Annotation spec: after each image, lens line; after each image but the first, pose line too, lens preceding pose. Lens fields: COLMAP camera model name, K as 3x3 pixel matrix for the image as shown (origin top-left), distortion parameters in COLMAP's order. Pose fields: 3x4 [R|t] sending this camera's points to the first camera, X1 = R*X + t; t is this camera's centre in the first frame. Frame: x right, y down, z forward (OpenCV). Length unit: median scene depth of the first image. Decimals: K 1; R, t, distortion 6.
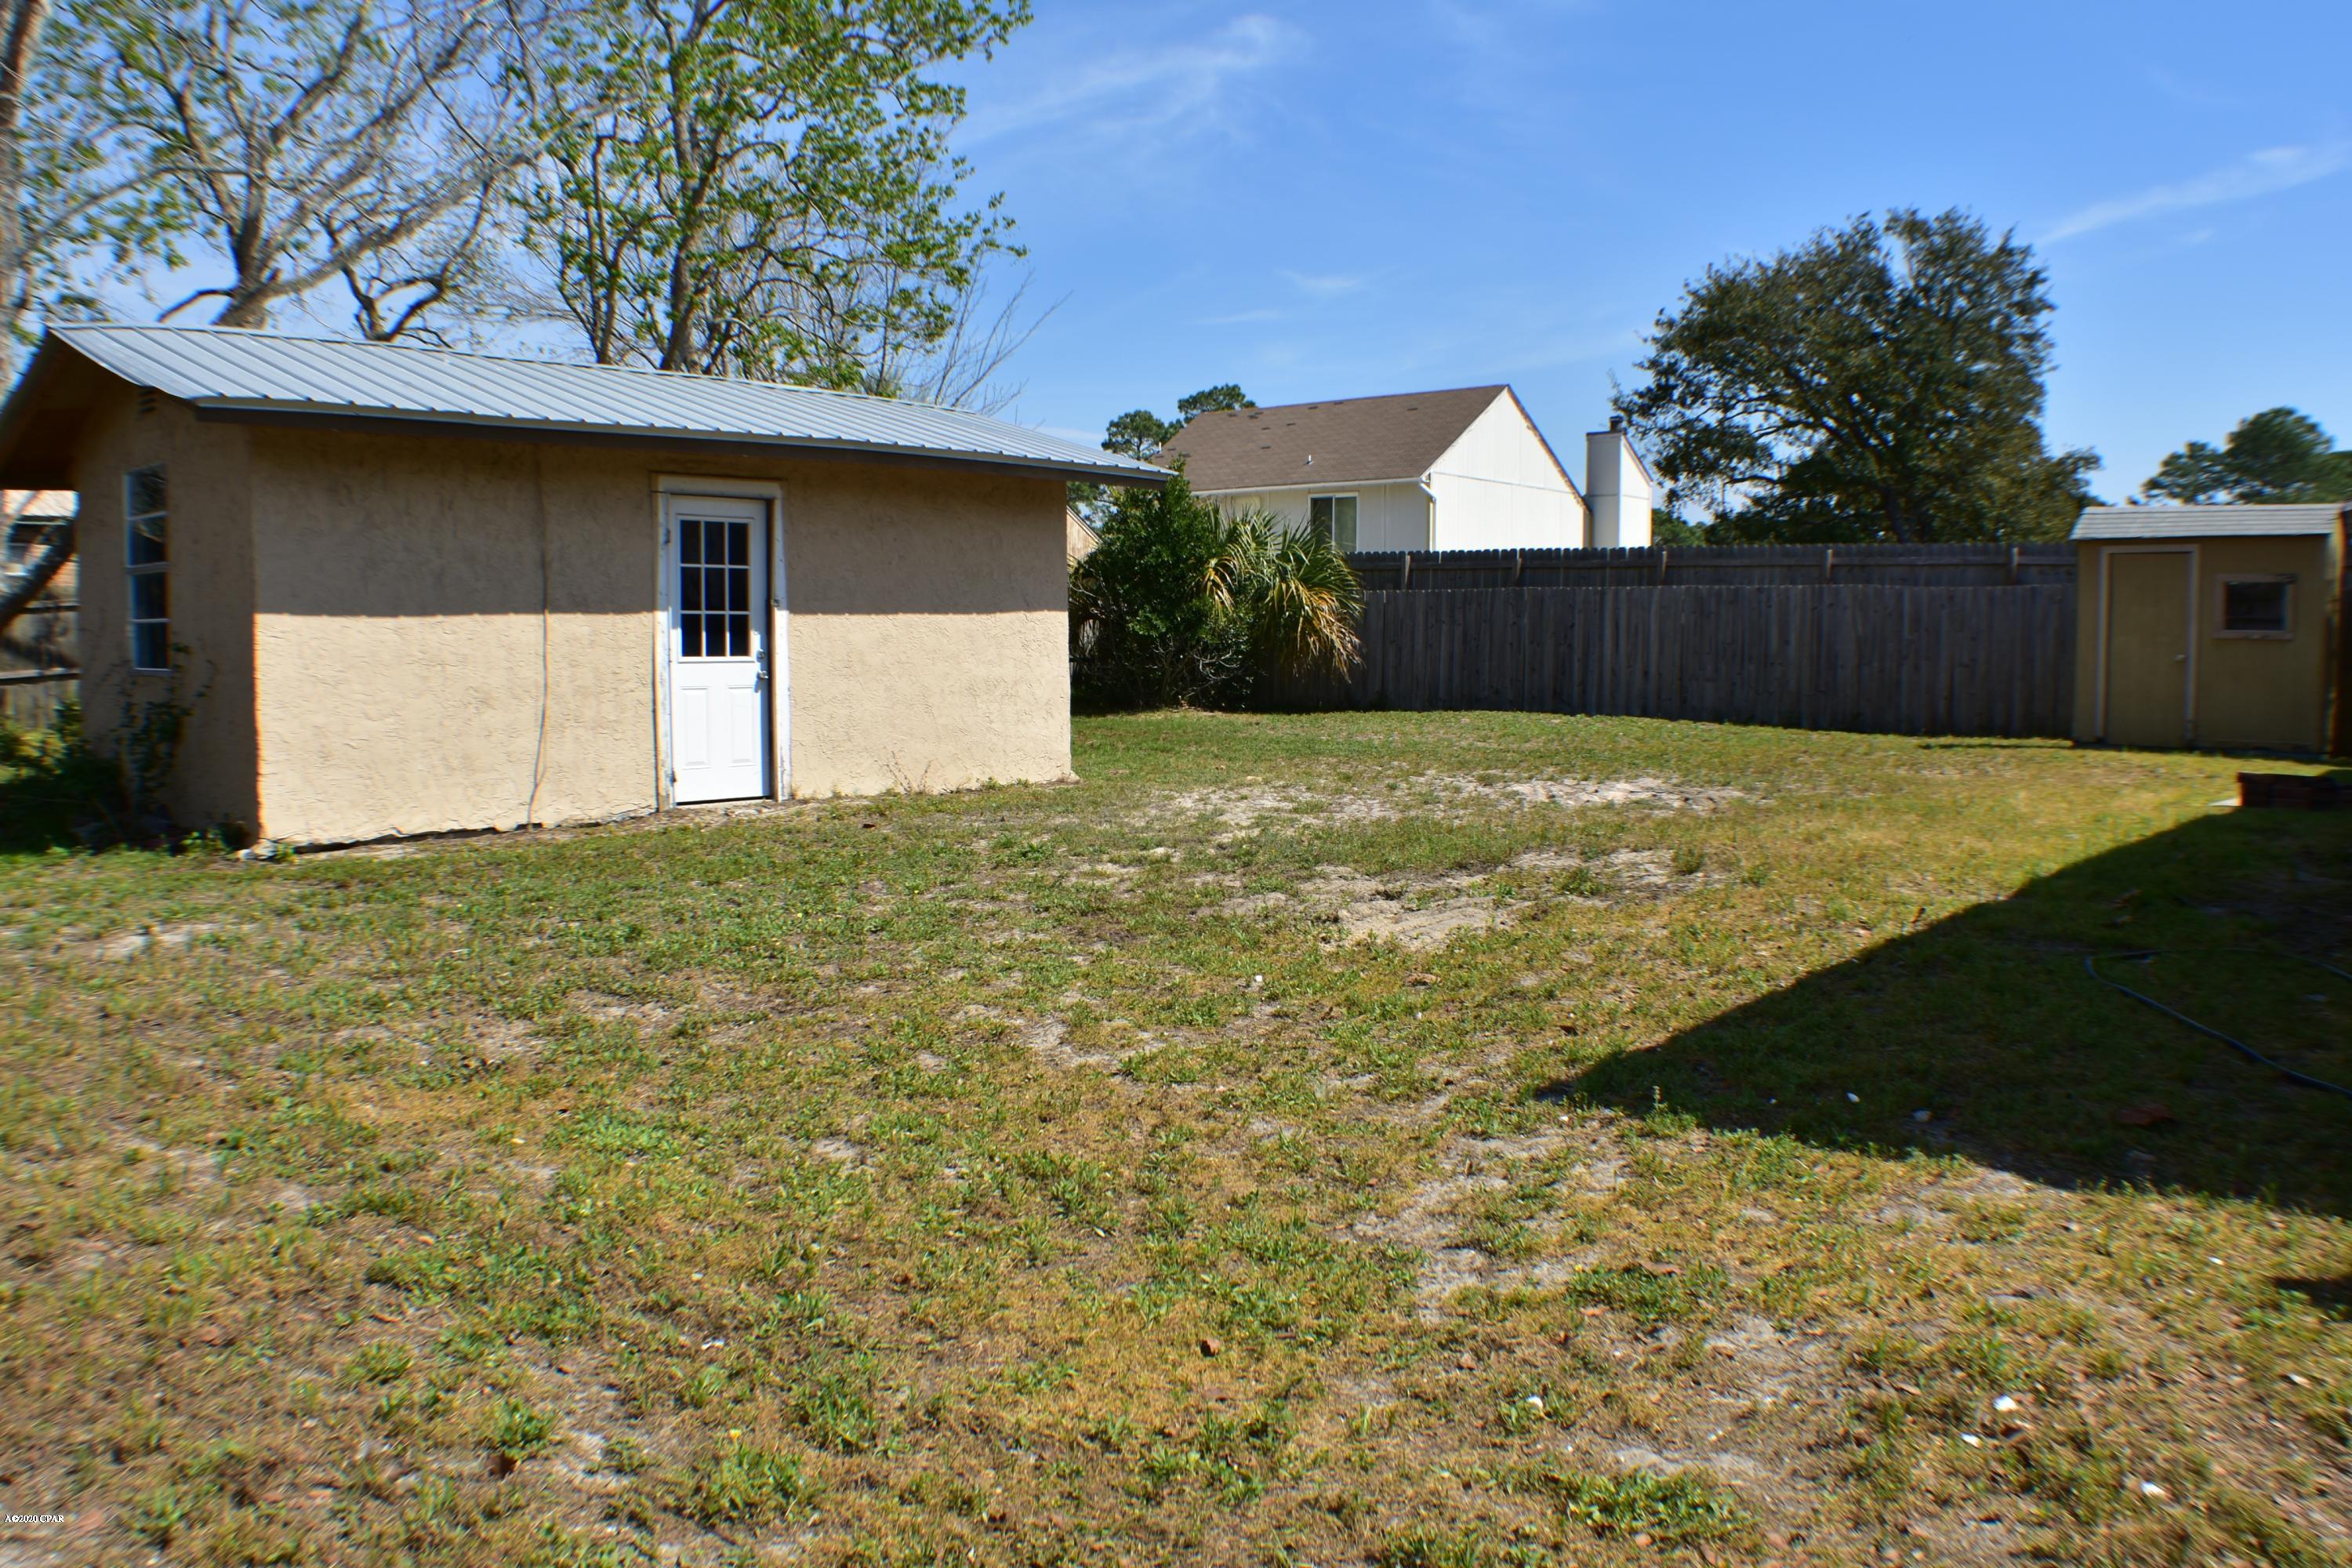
lens RADIAL K [[1823.5, 0, 1176.3], [0, 1823.5, 780.7], [0, 0, 1]] dist [-0.159820, 0.040507]
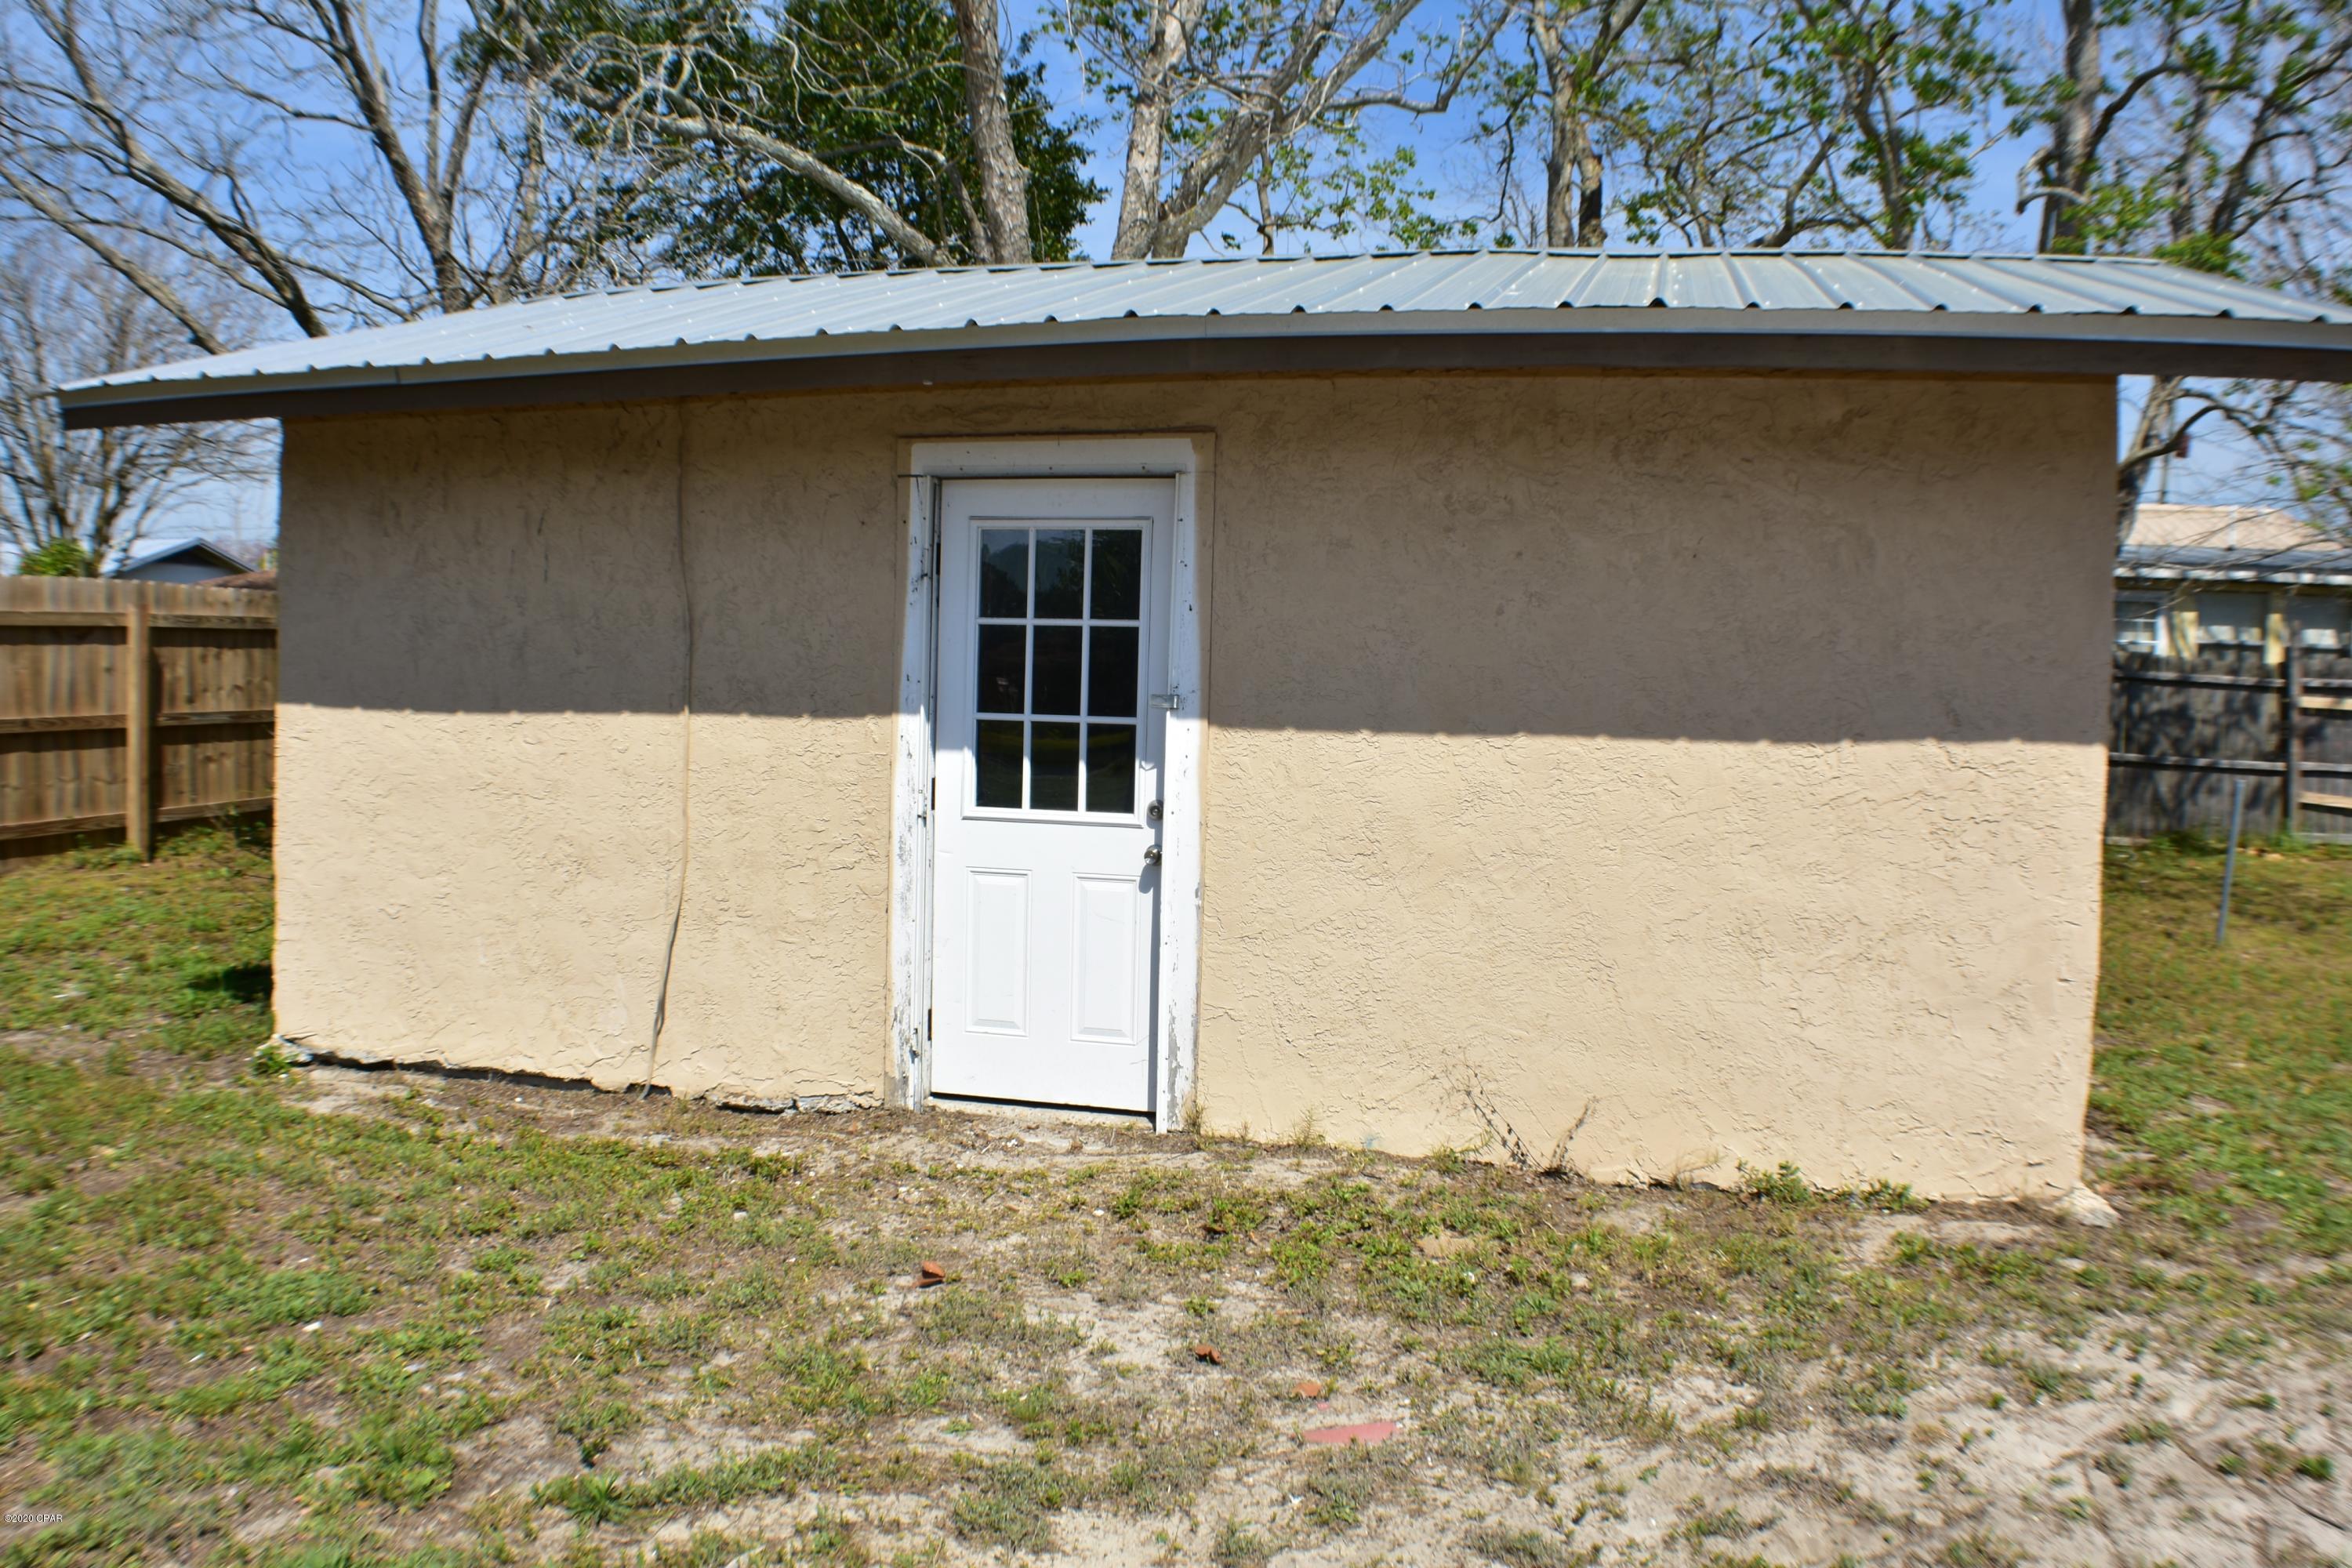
lens RADIAL K [[1823.5, 0, 1175.6], [0, 1823.5, 792.5], [0, 0, 1]] dist [-0.159820, 0.040507]
pose [[0.464926, 0.072471, -0.882378, 0.192551], [-0.088684, 0.995444, 0.035029, -0.095031], [0.880897, 0.061967, 0.469235, 0.812675]]
